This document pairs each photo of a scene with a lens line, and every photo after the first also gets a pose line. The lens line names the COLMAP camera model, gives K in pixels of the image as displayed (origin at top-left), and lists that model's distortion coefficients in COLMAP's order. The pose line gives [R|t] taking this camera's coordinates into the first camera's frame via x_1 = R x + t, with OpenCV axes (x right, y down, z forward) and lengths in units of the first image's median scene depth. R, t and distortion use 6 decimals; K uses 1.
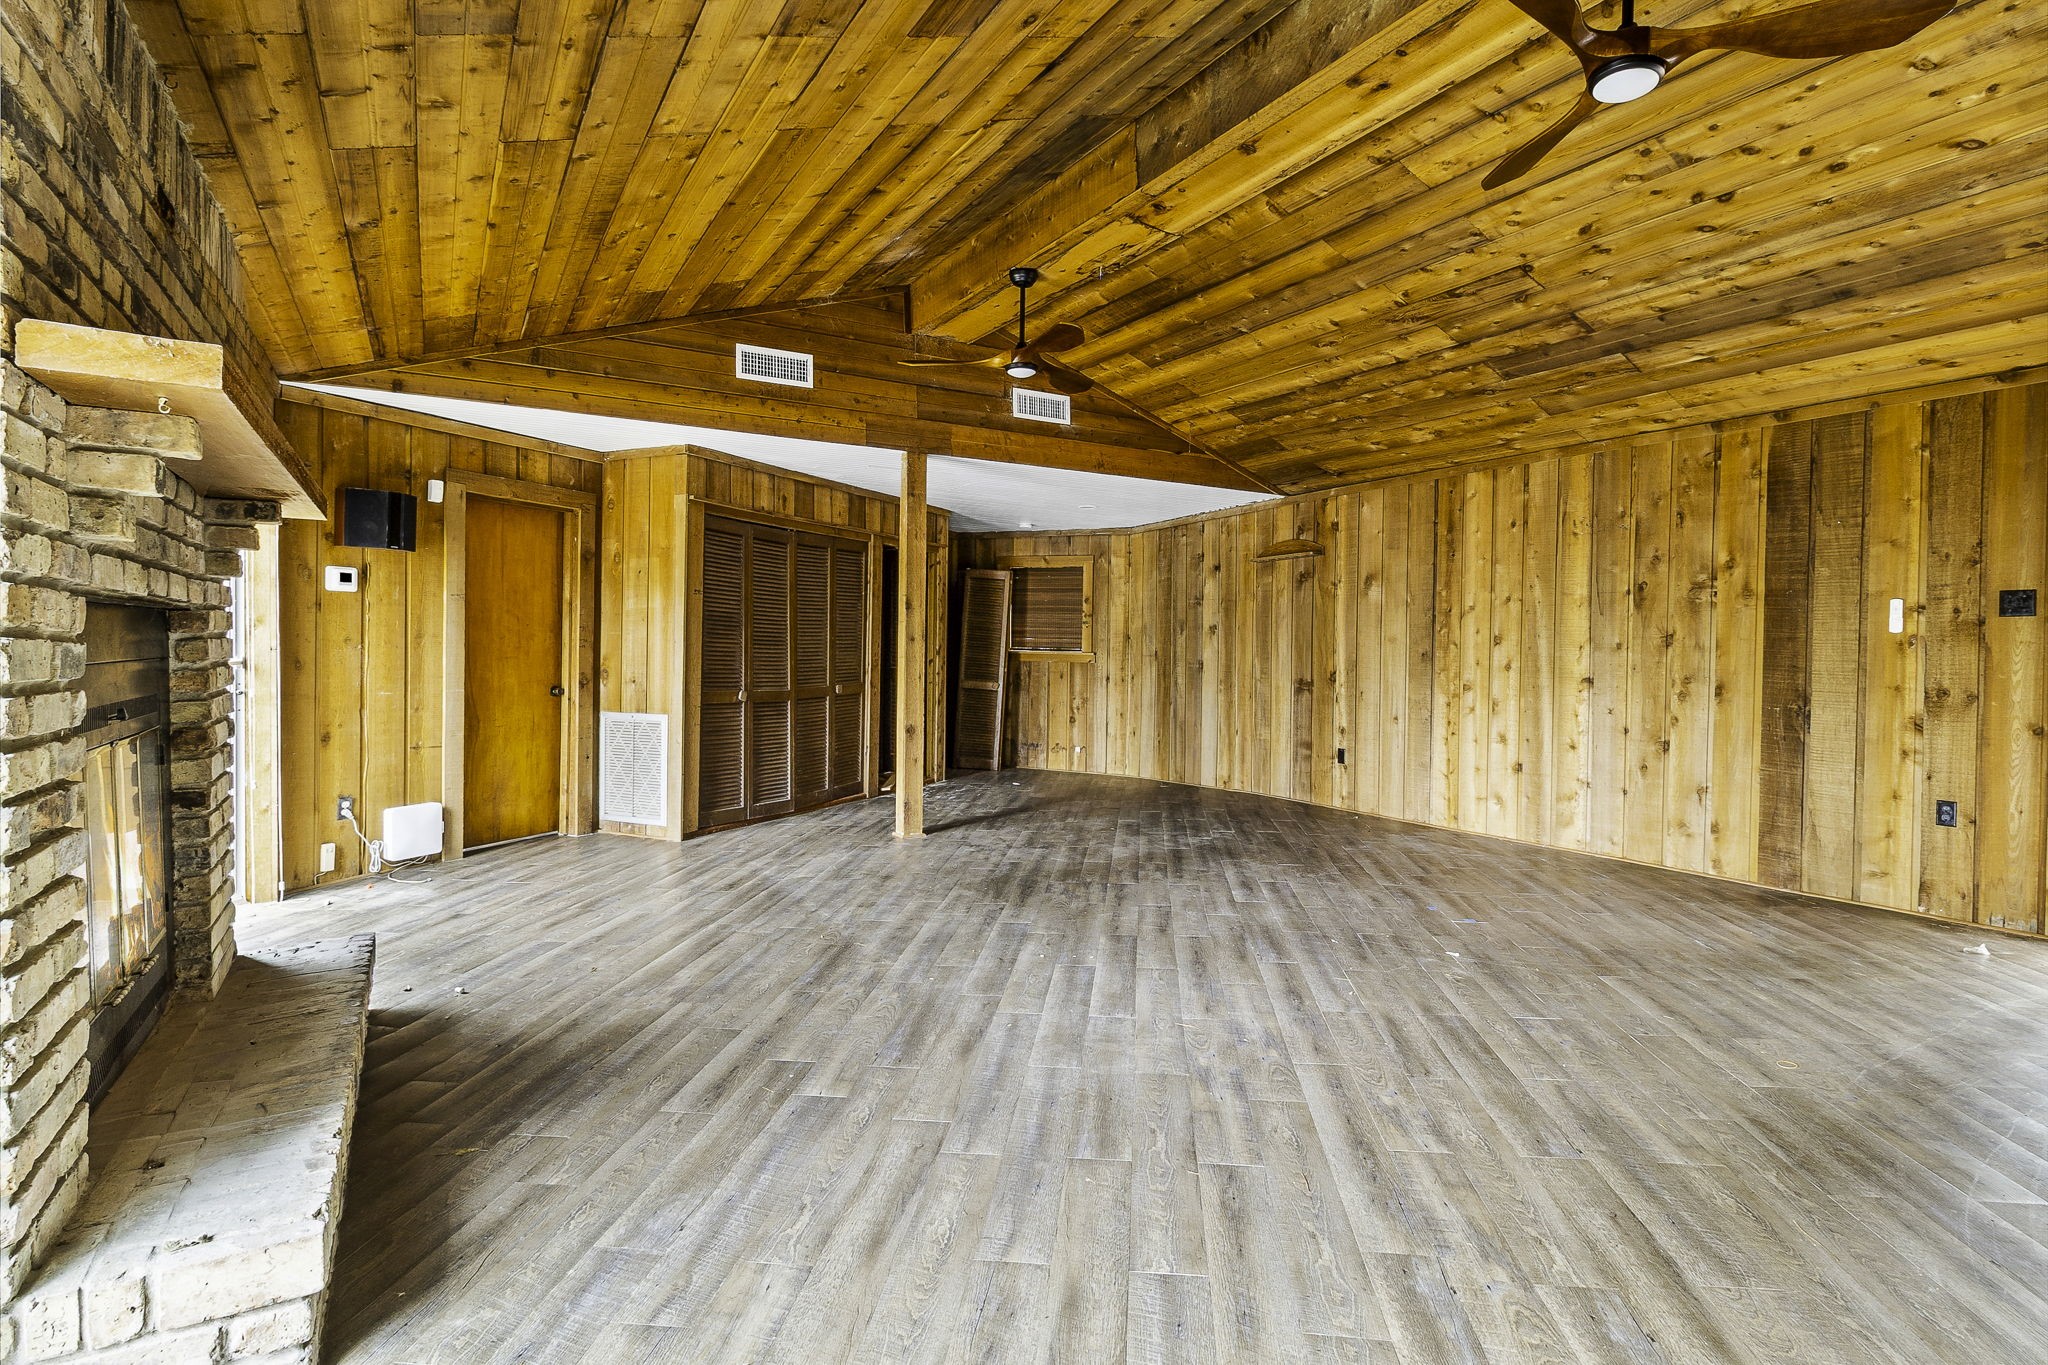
lens RADIAL K [[958.7, 0, 1052.1], [0, 958.7, 656.8], [0, 0, 1]] dist [0.001221, -0.000055]
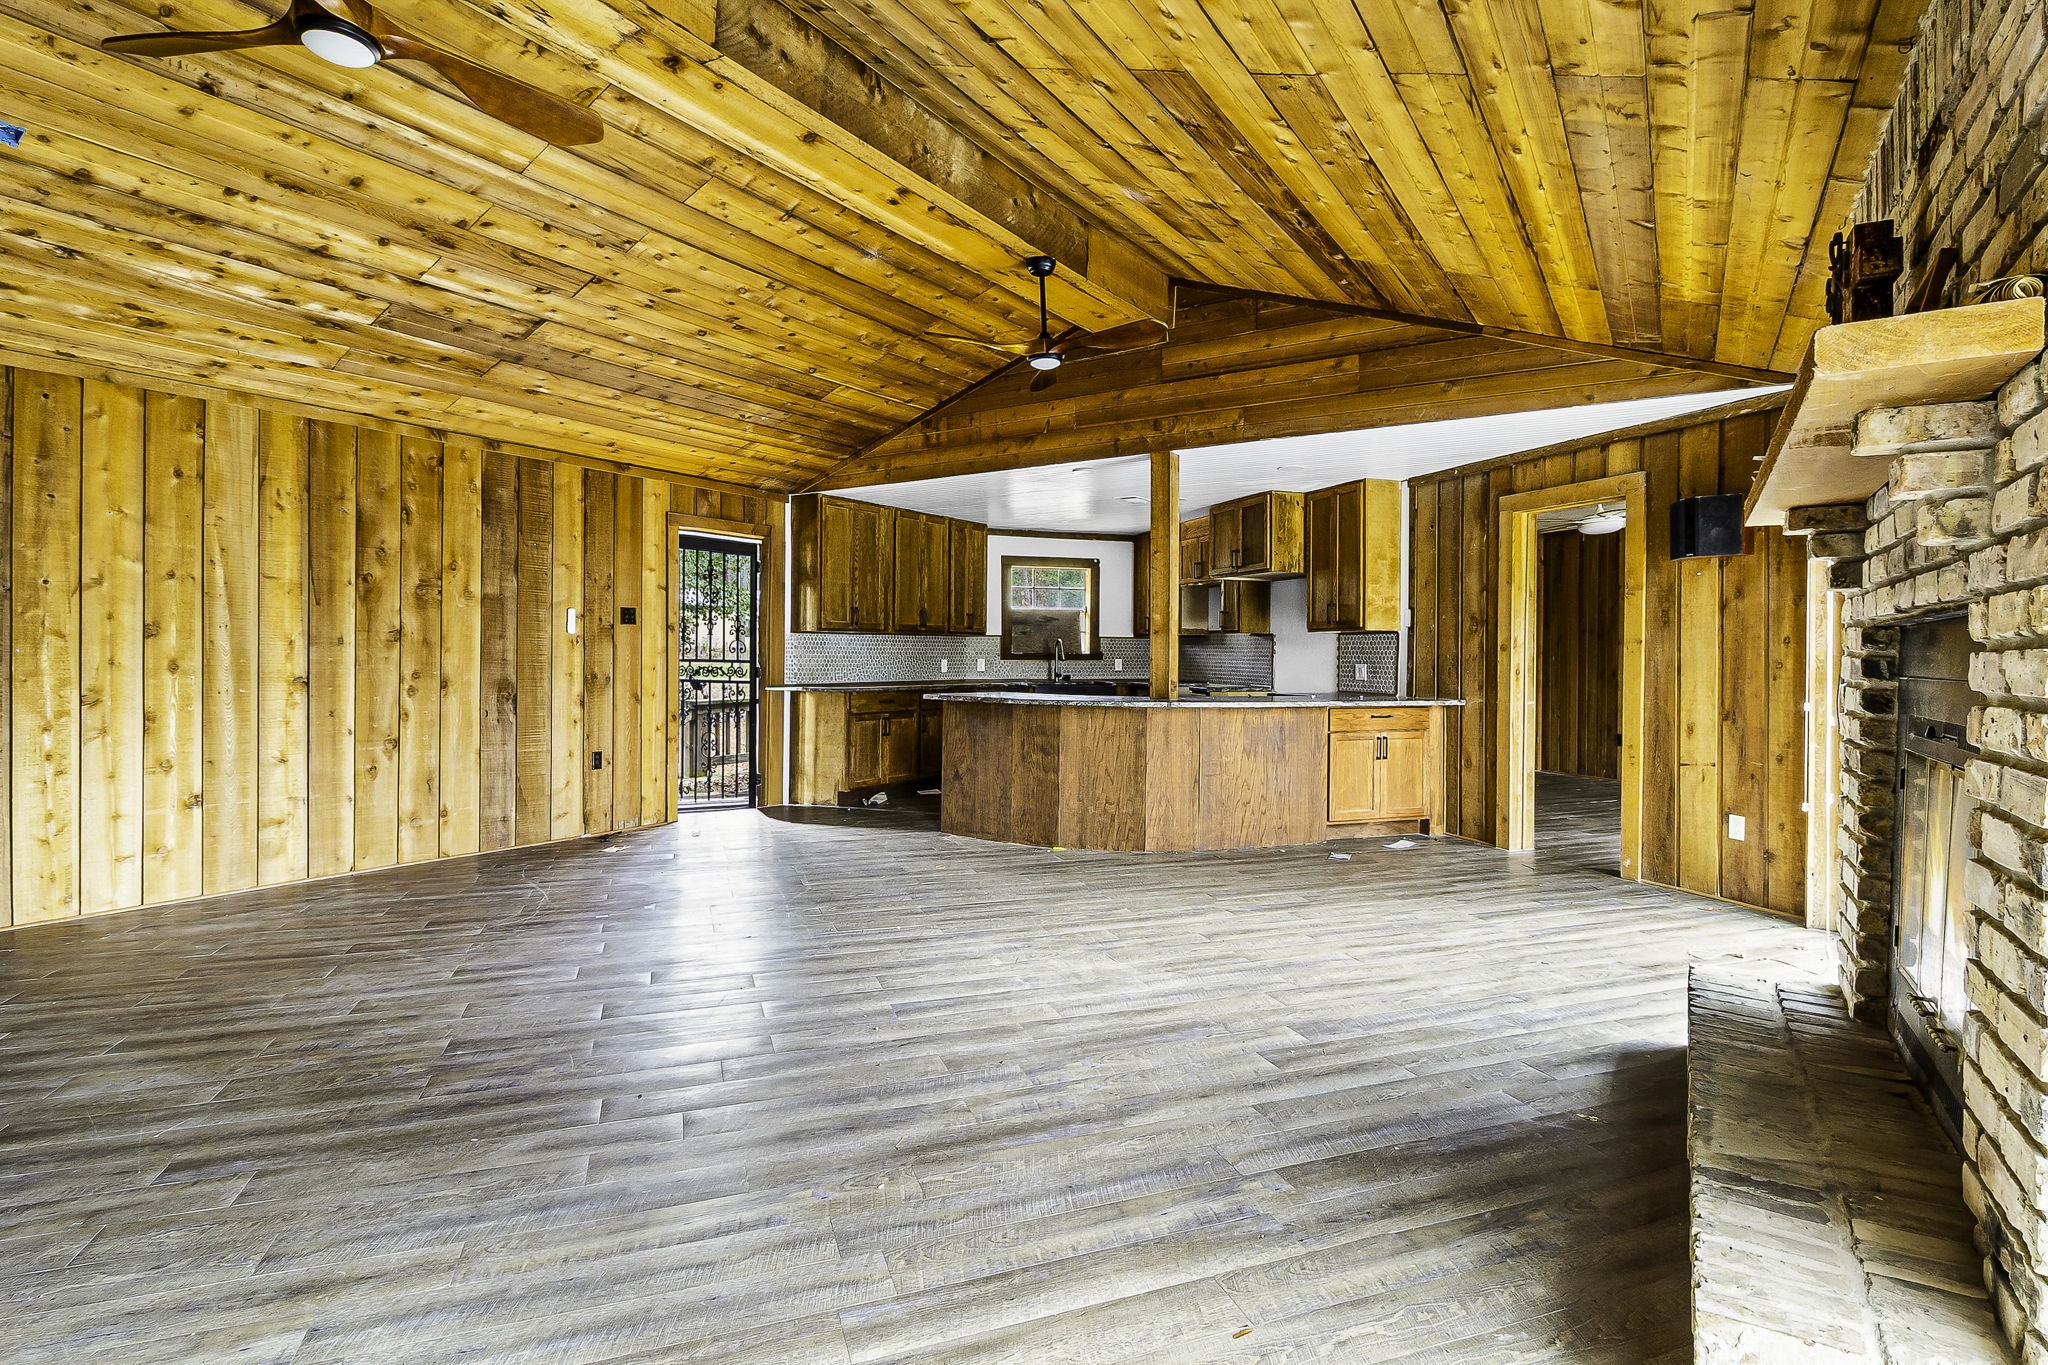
lens RADIAL K [[958.7, 0, 1052.1], [0, 958.7, 656.8], [0, 0, 1]] dist [0.001221, -0.000055]
pose [[-0.401305, -0.012224, 0.915863, -0.853476], [-0.001950, 0.999920, 0.012492, -0.014409], [-0.915943, 0.003227, -0.401296, 1.251171]]
